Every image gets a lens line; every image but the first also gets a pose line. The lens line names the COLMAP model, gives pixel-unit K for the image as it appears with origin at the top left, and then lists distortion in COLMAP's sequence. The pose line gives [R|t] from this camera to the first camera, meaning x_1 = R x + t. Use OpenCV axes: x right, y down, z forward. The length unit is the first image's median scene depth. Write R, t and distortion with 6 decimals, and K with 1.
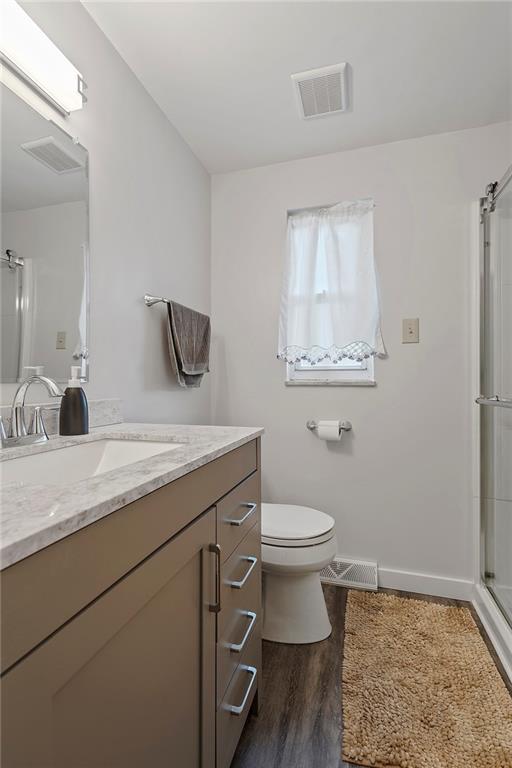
lens RADIAL K [[349.7, 0, 258.1], [0, 349.7, 381.1], [0, 0, 1]] dist [-0.002543, 0.002199]
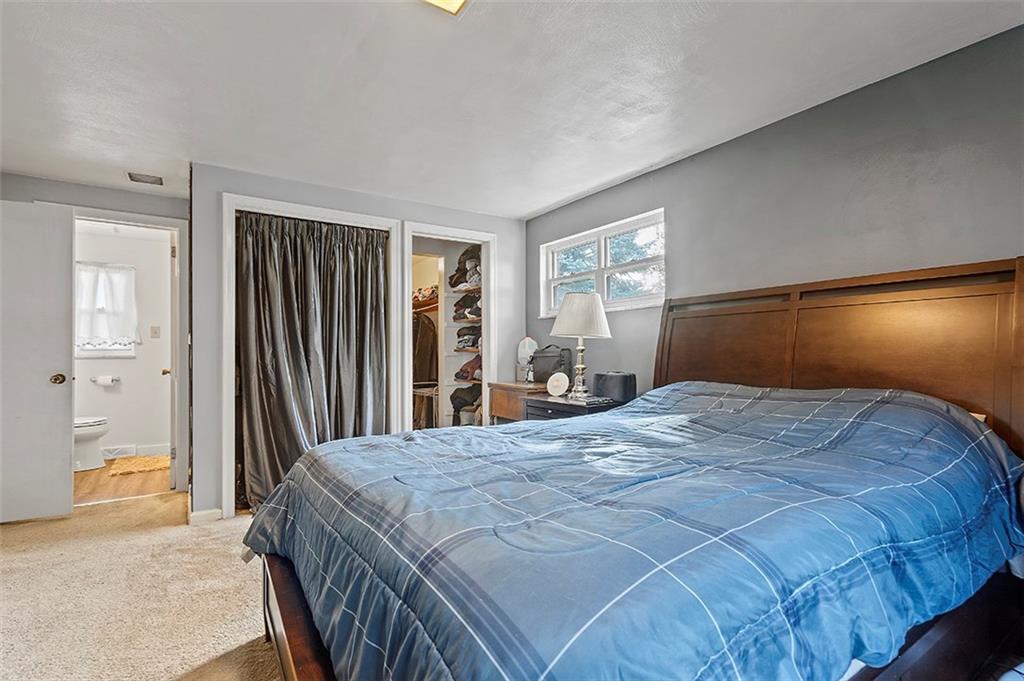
lens RADIAL K [[466.2, 0, 512.3], [0, 466.2, 343.5], [0, 0, 1]] dist [-0.002543, 0.002199]
pose [[0.621513, 0.007532, 0.783367, -0.413633], [0.005874, 0.999881, -0.014274, -0.018223], [-0.783382, 0.013473, 0.621395, -2.336649]]
